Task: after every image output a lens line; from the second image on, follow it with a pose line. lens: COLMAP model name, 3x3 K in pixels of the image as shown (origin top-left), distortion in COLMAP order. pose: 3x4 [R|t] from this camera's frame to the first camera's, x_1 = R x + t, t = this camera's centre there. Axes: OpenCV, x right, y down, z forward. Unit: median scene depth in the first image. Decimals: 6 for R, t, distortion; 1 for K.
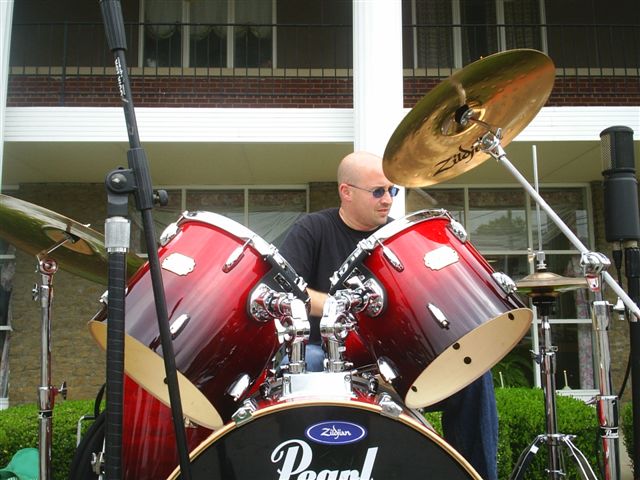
lens RADIAL K [[637.2, 0, 321.9], [0, 637.2, 227.0], [0, 0, 1]] dist [0.141970, -0.302454]
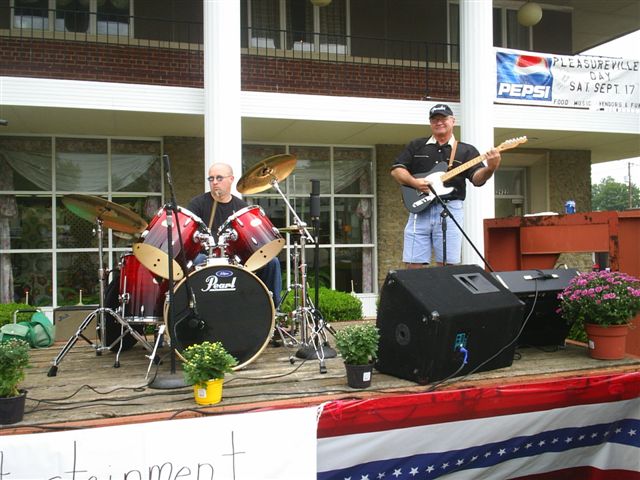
lens RADIAL K [[637.2, 0, 321.9], [0, 637.2, 227.0], [0, 0, 1]] dist [0.141970, -0.302454]
pose [[0.966271, 0.004636, 0.257484, -0.289871], [-0.033535, 0.993589, 0.107960, -0.265209], [-0.255333, -0.112954, 0.960232, -1.971430]]
